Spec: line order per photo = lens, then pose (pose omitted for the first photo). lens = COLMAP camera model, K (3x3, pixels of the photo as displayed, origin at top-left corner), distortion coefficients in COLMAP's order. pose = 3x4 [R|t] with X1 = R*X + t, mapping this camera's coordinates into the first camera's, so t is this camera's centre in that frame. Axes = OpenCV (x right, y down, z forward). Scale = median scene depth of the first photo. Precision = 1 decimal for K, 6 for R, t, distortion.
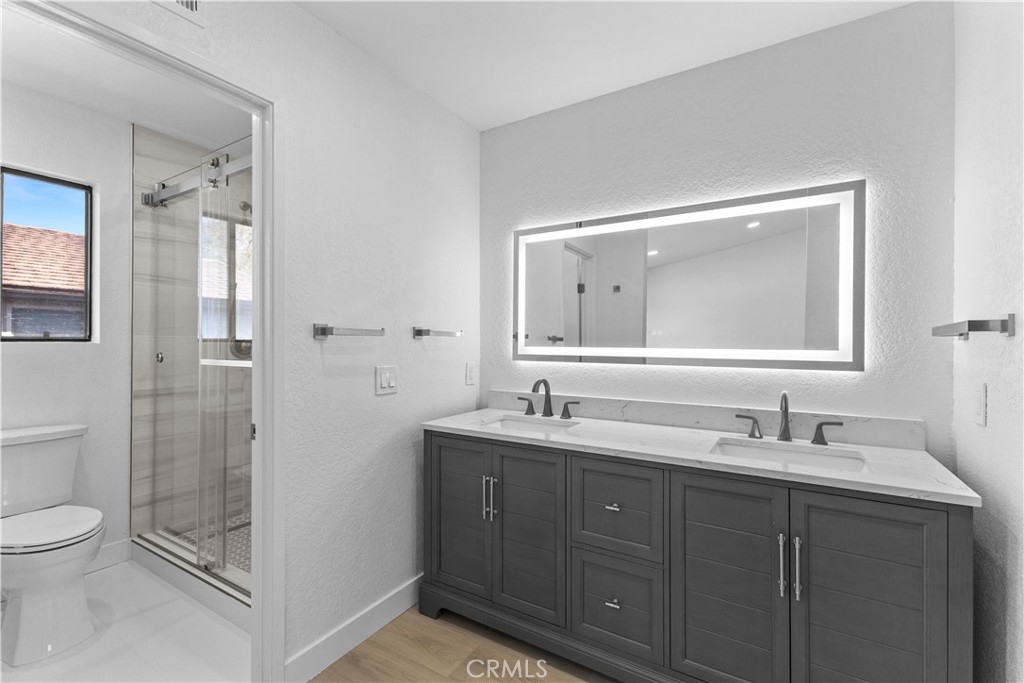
lens RADIAL K [[445.1, 0, 520.8], [0, 445.1, 344.2], [0, 0, 1]] dist [0.015000, 0.000360]
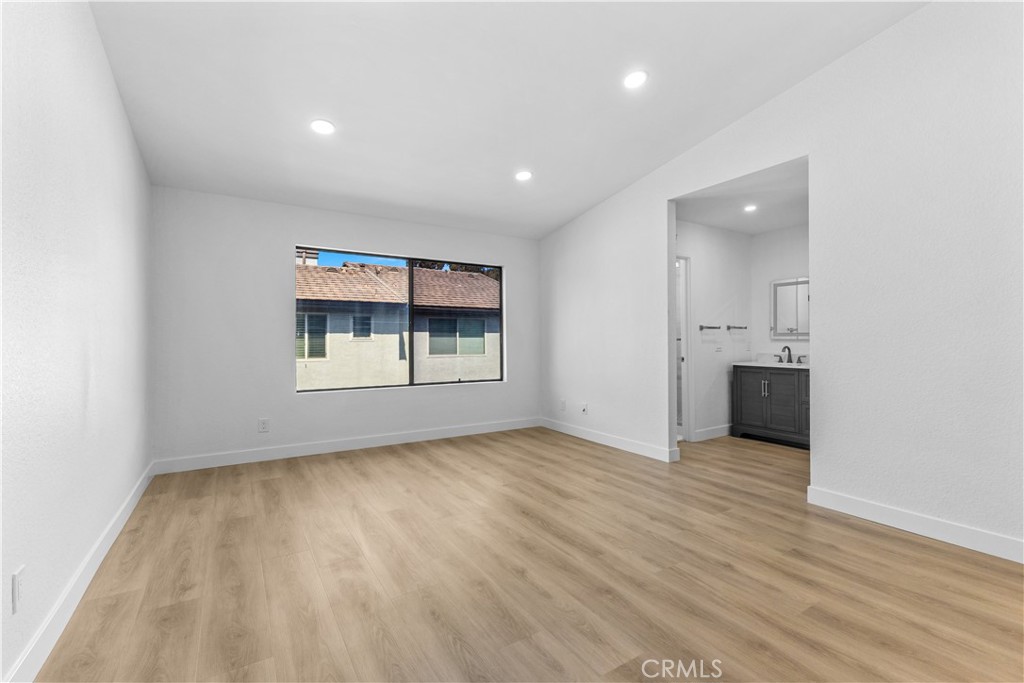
lens RADIAL K [[445.1, 0, 517.6], [0, 445.1, 339.3], [0, 0, 1]] dist [0.015000, 0.000360]
pose [[0.893328, -0.008593, -0.449323, -0.062183], [0.008880, 0.999959, -0.001467, 0.012453], [0.449318, -0.002680, 0.893368, -0.679631]]
